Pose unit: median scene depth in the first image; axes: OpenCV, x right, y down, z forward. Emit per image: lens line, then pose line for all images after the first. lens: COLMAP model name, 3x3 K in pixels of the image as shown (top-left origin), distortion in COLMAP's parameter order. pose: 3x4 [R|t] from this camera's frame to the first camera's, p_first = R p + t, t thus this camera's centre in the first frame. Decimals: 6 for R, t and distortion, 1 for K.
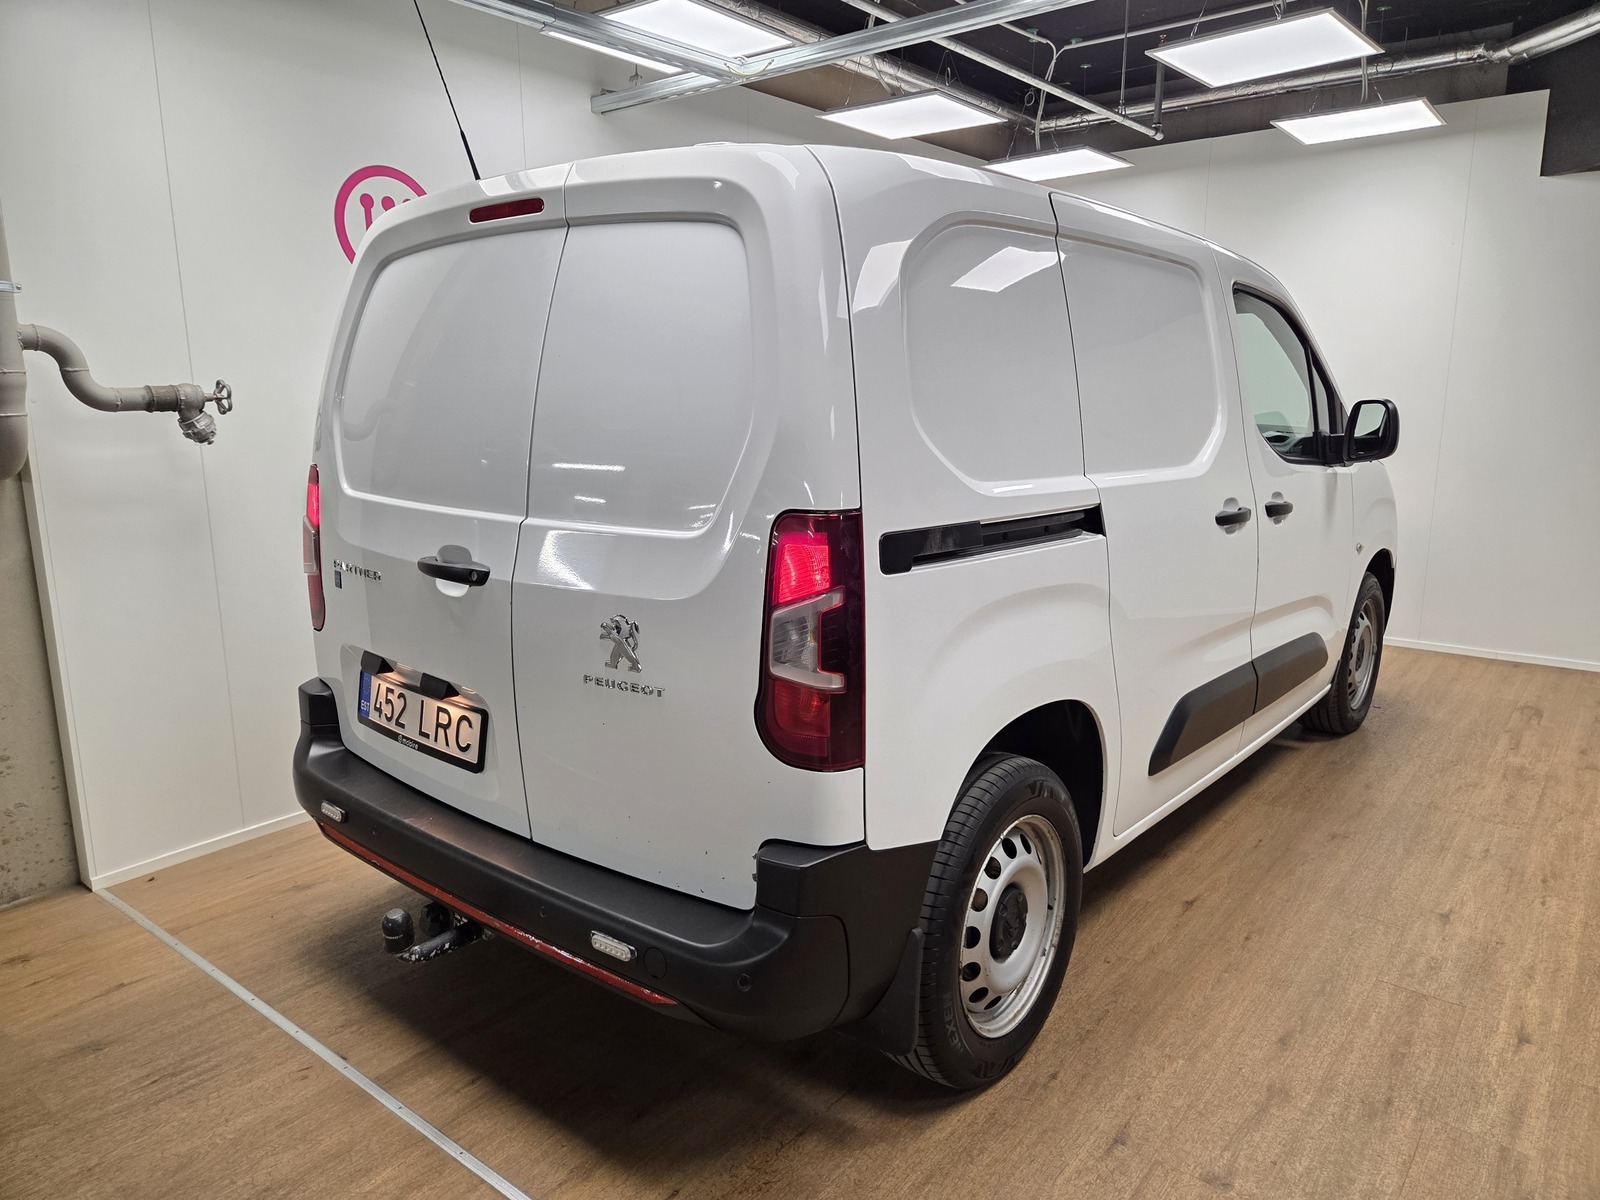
lens RADIAL K [[1088.7, 0, 797.0], [0, 1088.7, 592.3], [0, 0, 1]] dist [0.049702, -0.037237]
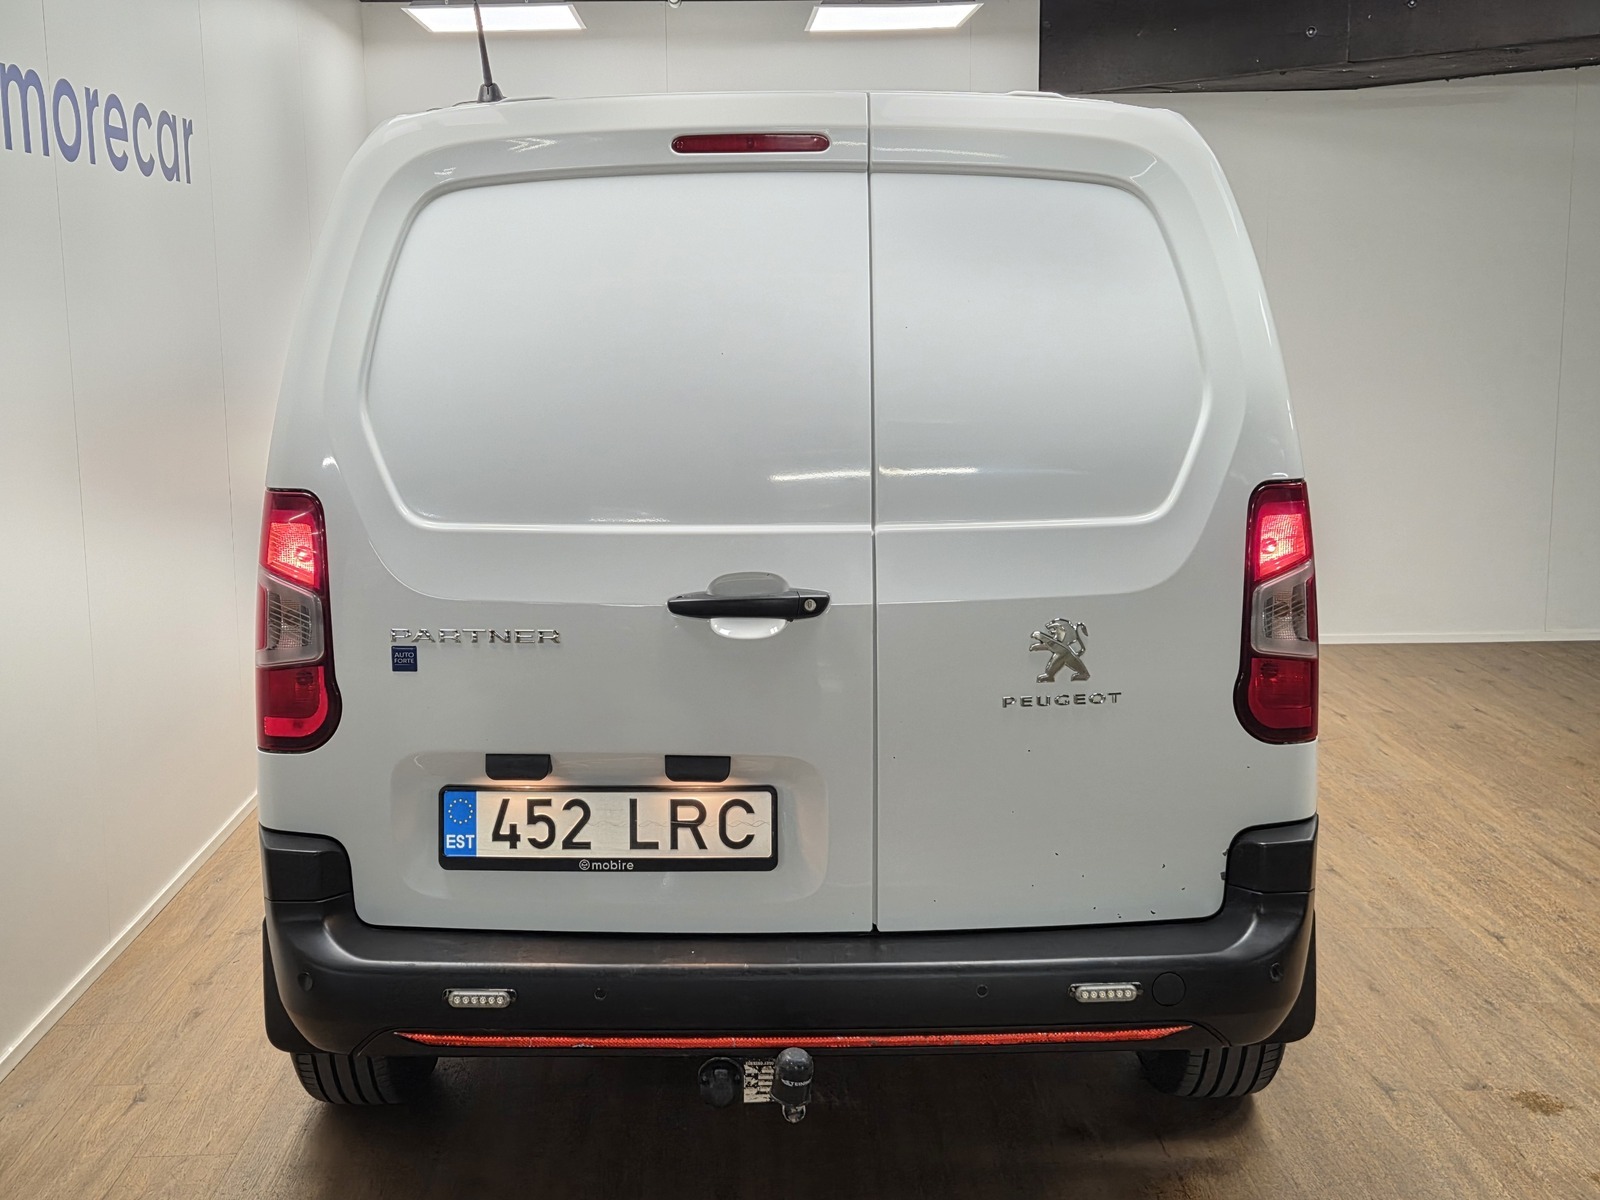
lens RADIAL K [[1848.9, 0, 800.0], [0, 1848.9, 600.0], [0, 0, 1]] dist [0.079827, 0.000777]
pose [[0.763087, -0.100225, 0.638477, -1.000330], [0.127574, 0.991824, 0.003219, -0.020724], [-0.633580, 0.078996, 0.769634, -0.017948]]
